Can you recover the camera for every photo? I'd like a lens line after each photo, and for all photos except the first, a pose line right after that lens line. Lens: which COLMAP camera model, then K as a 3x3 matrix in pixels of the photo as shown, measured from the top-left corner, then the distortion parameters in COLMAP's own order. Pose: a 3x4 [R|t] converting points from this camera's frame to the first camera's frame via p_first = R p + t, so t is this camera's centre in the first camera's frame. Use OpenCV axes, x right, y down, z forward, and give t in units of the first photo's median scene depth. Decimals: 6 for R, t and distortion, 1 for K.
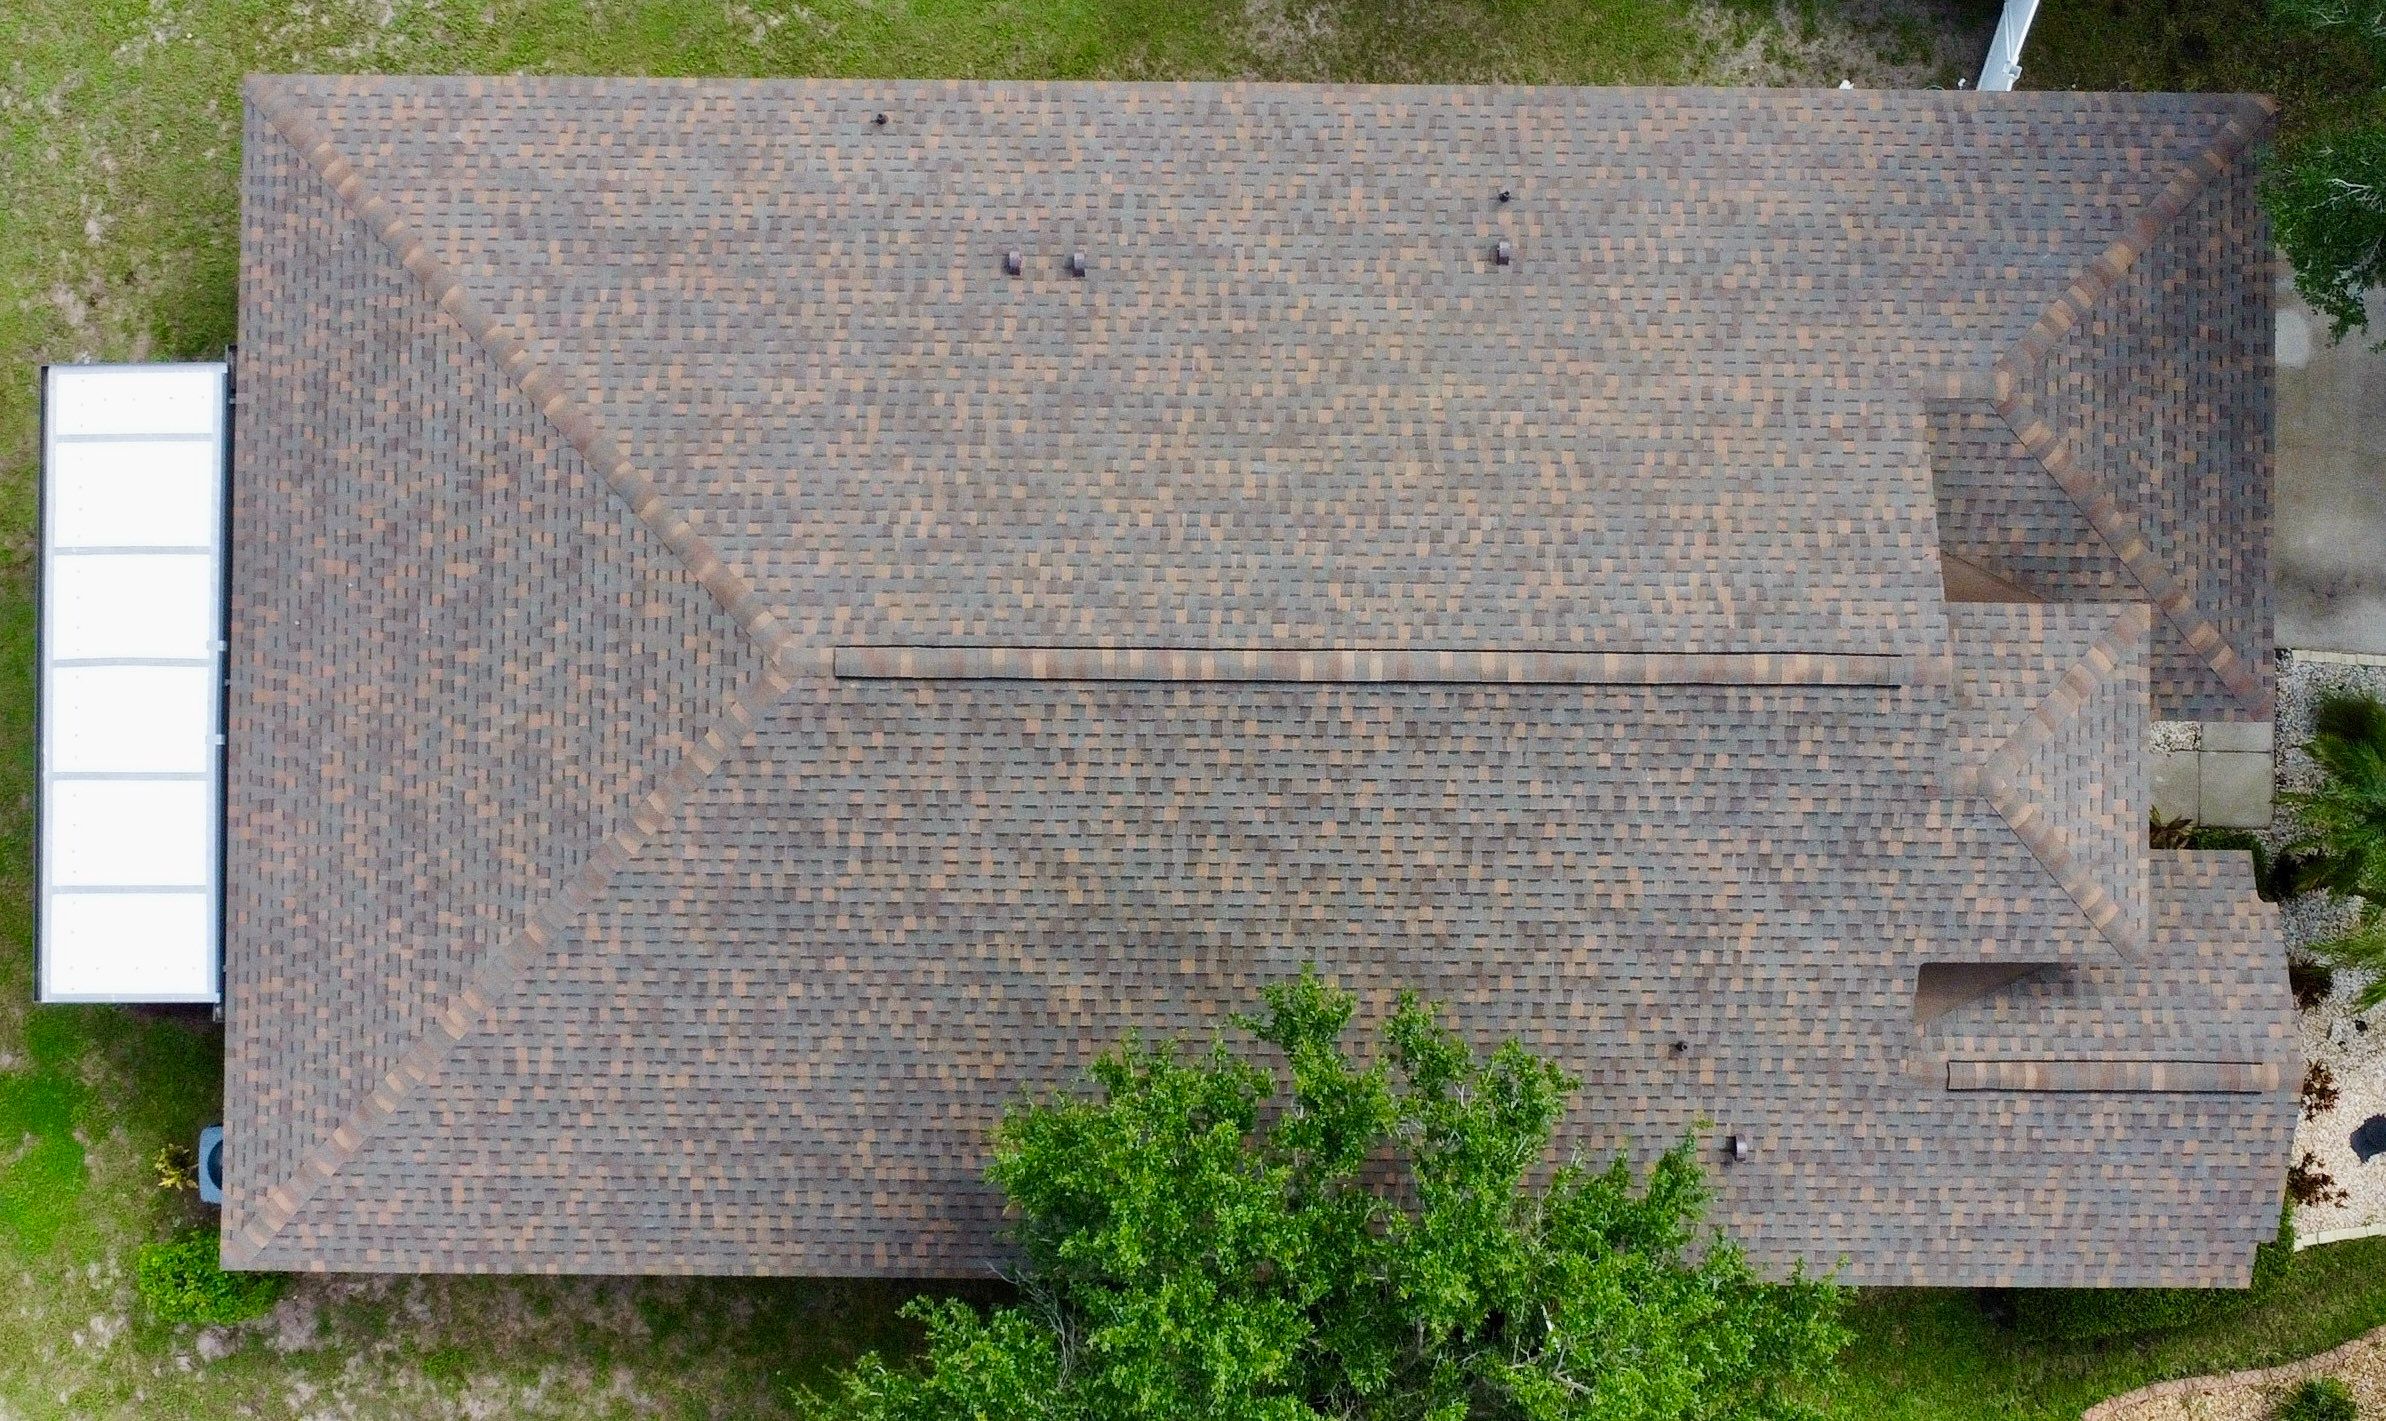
lens RADIAL K [[2876.3, 0, 1284.0], [0, 2876.3, 773.8], [0, 0, 1]] dist [-0.021409, 0.000000]
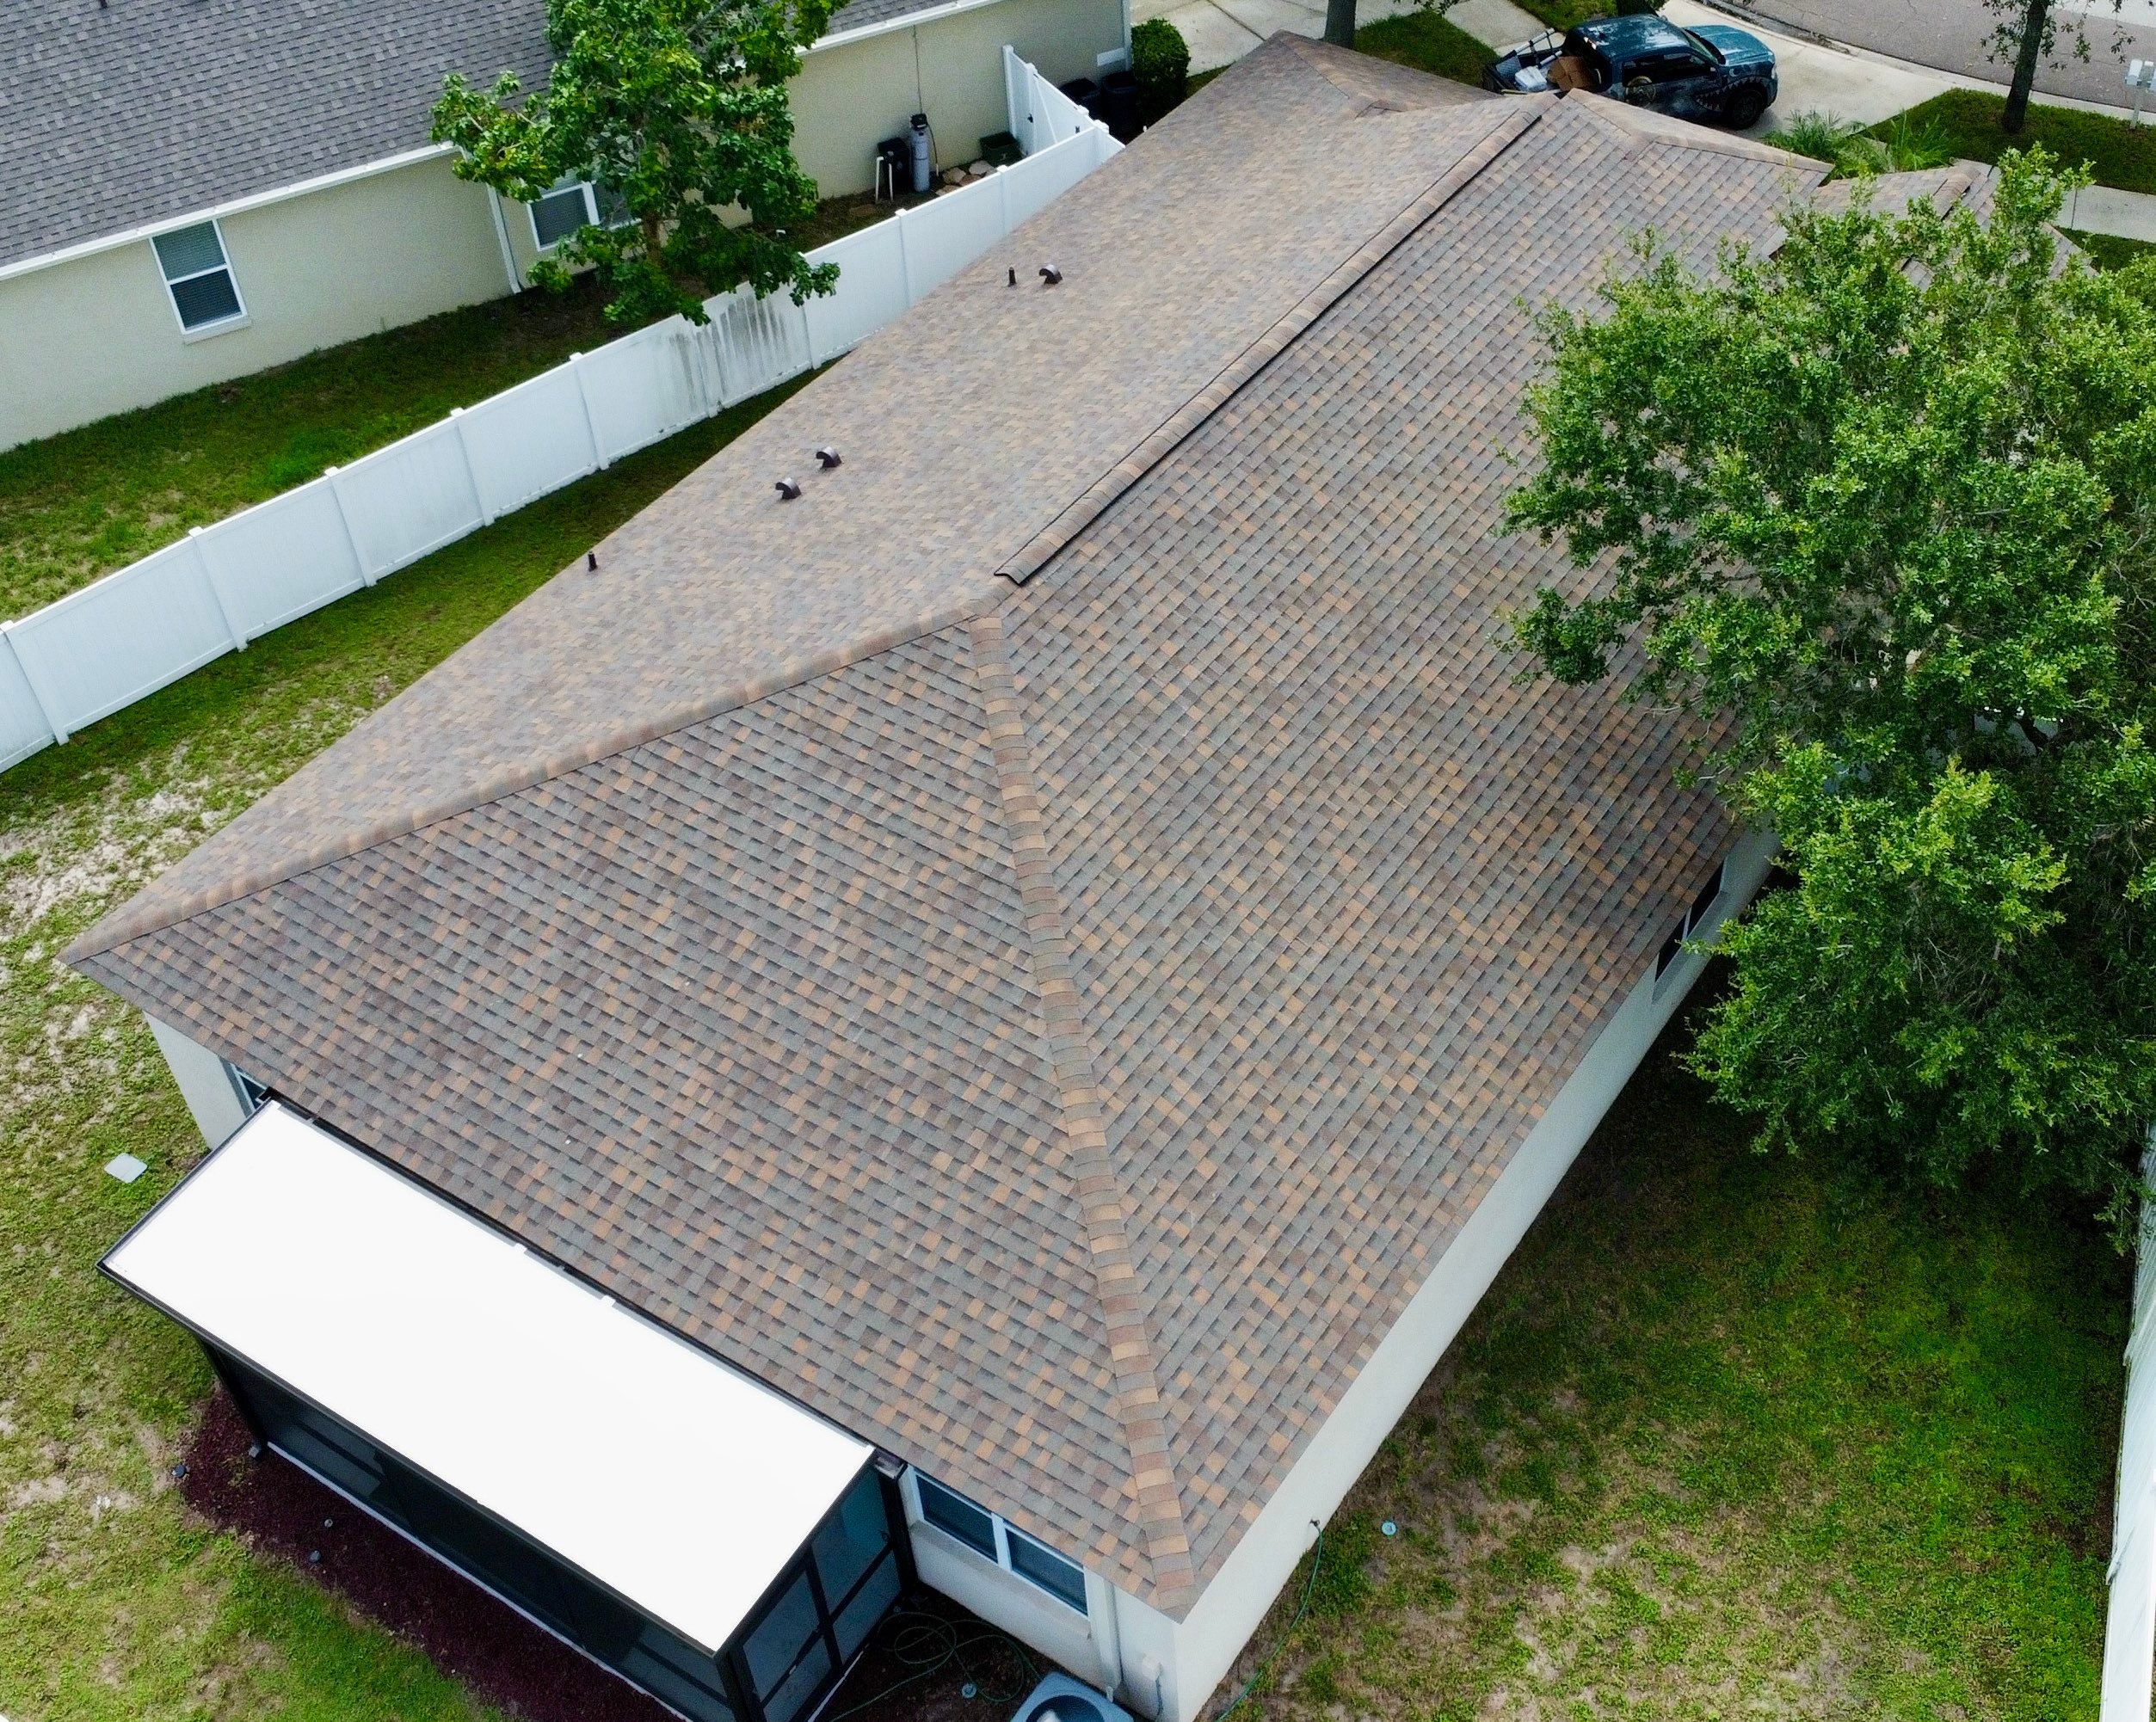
lens RADIAL K [[2491.1, 0, 1323.0], [0, 2491.1, 855.3], [0, 0, 1]] dist [-0.034309, 0.000000]
pose [[0.511993, -0.615918, 0.598756, -0.636606], [0.858869, 0.378740, -0.344820, 0.361404], [-0.014392, 0.690798, 0.722905, 0.451693]]
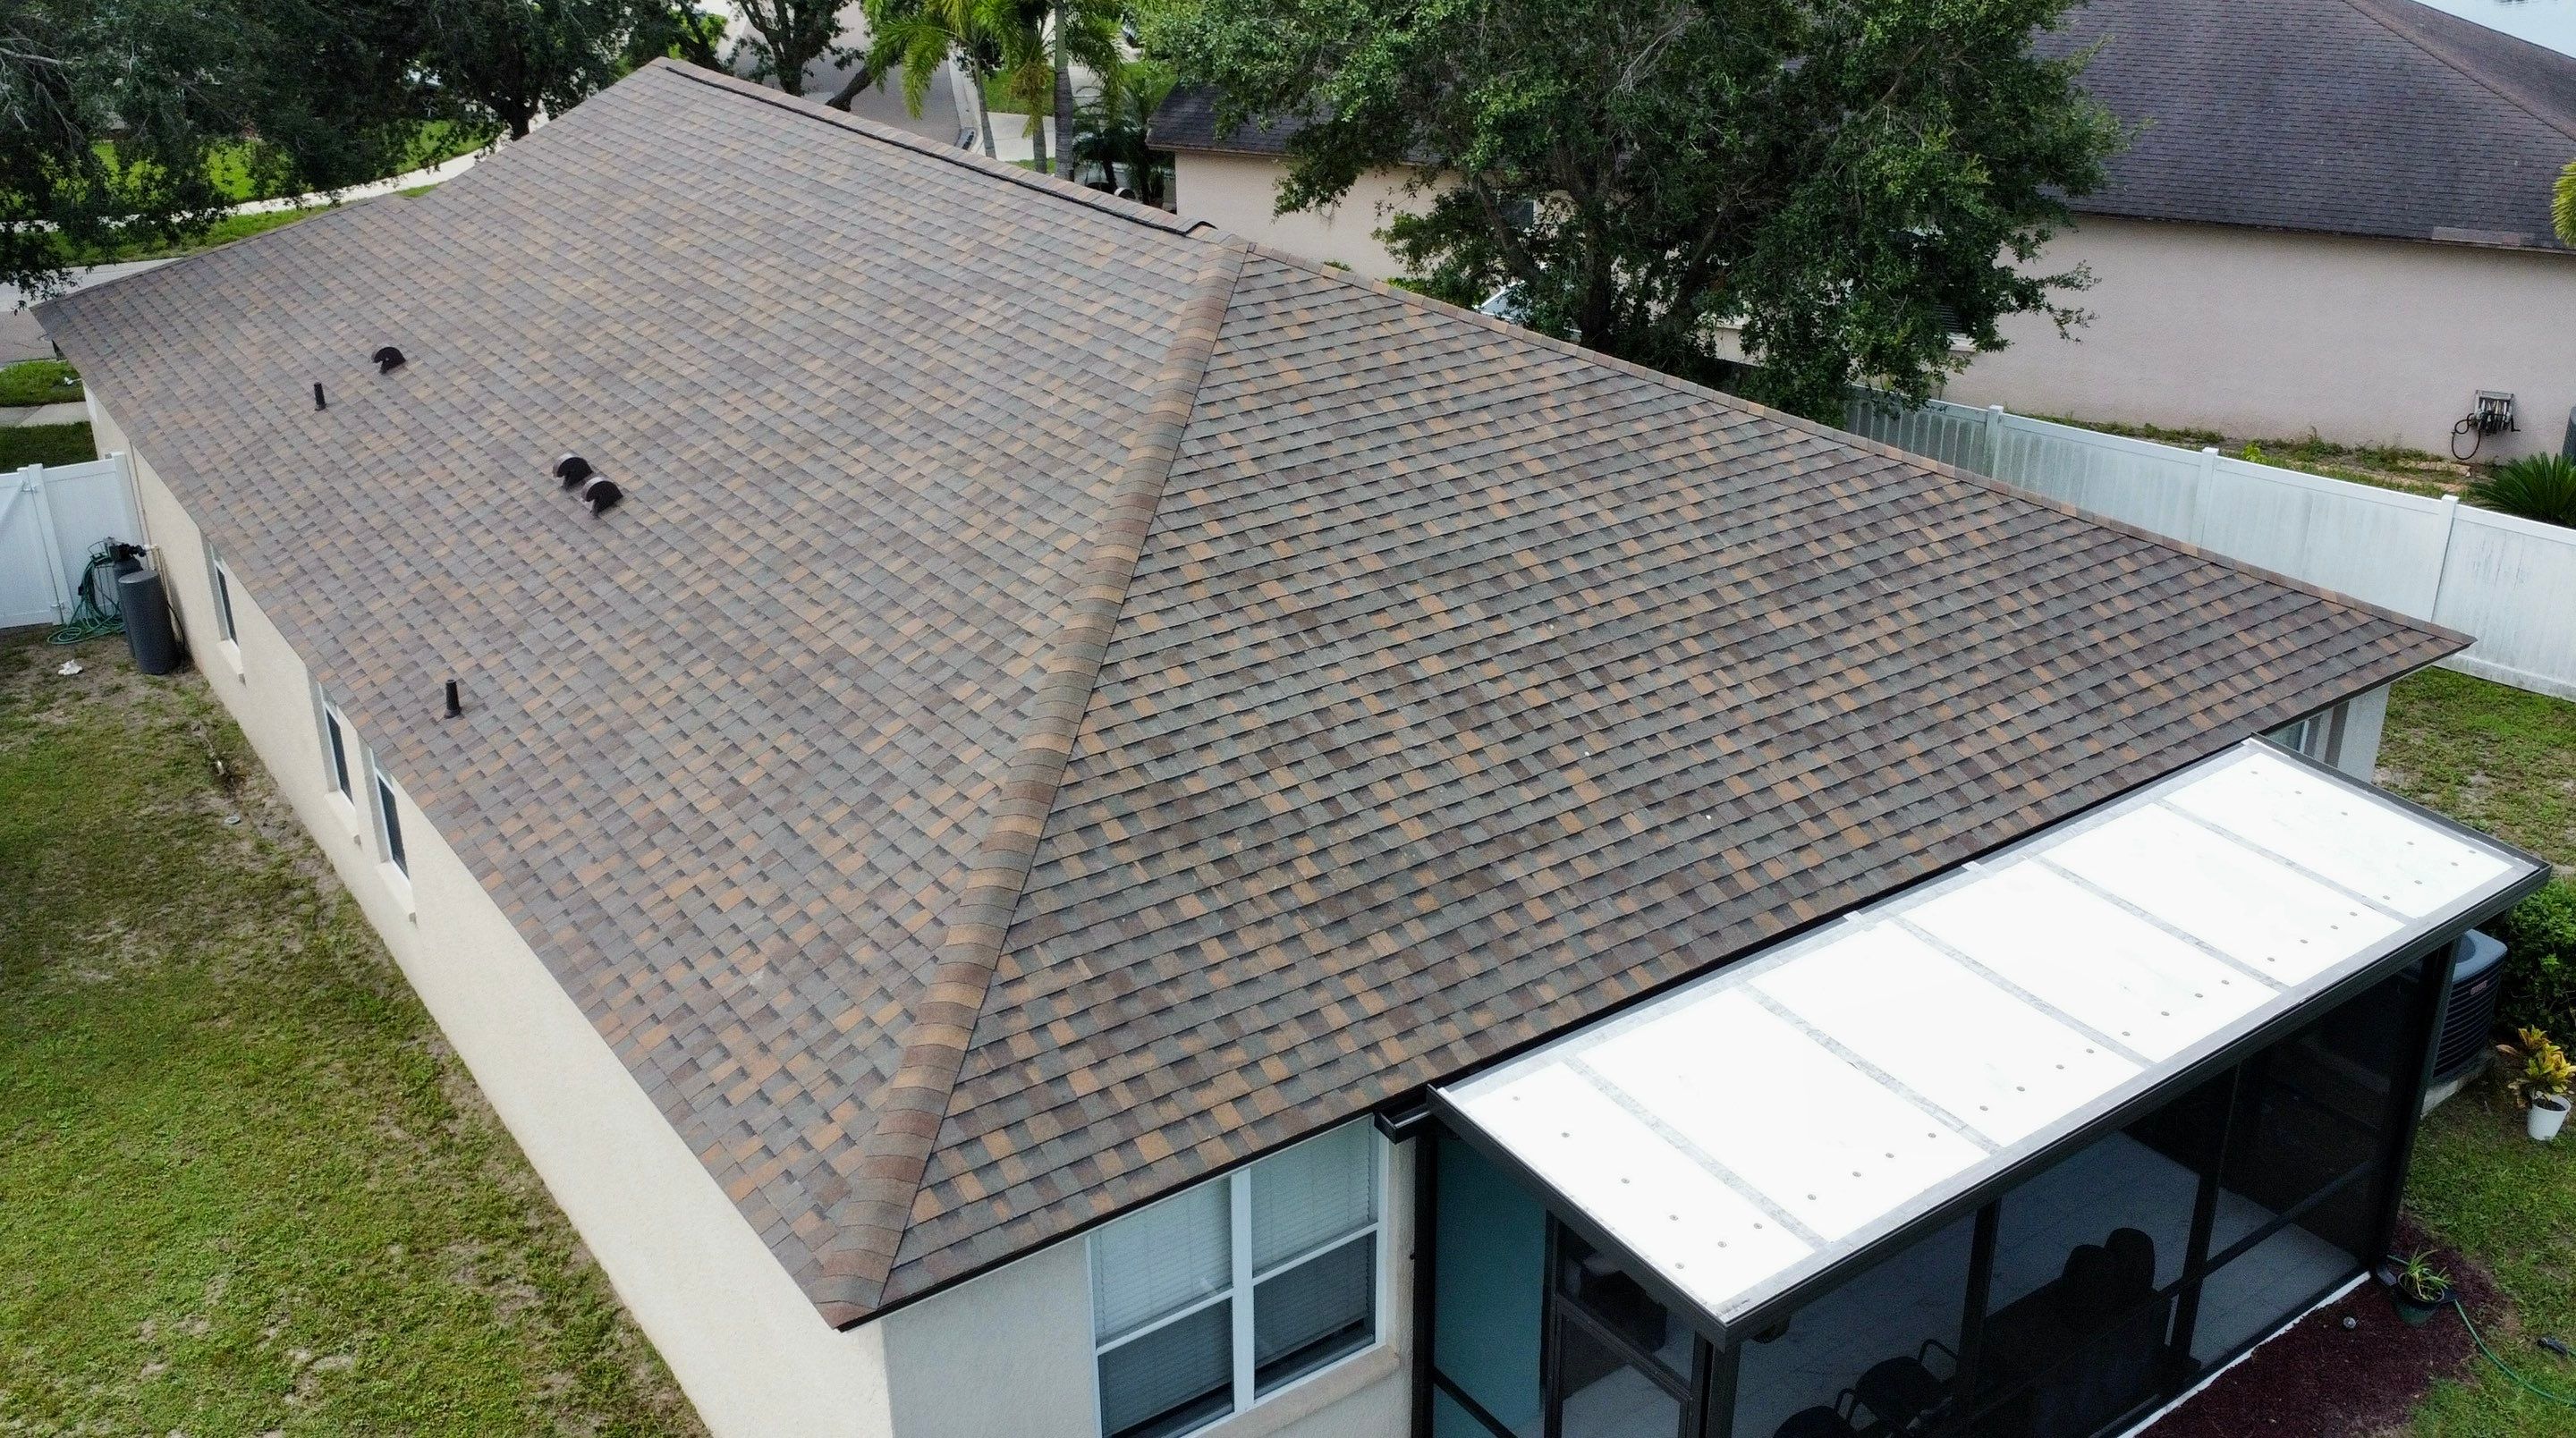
lens RADIAL K [[2287.9, 0, 1263.5], [0, 2287.9, 658.0], [0, 0, 1]] dist [-0.016112, 0.002677]
pose [[-0.576459, -0.332200, 0.746551, -0.641548], [0.817060, -0.222696, 0.531808, -0.365251], [-0.010413, 0.916542, 0.399803, 0.837830]]
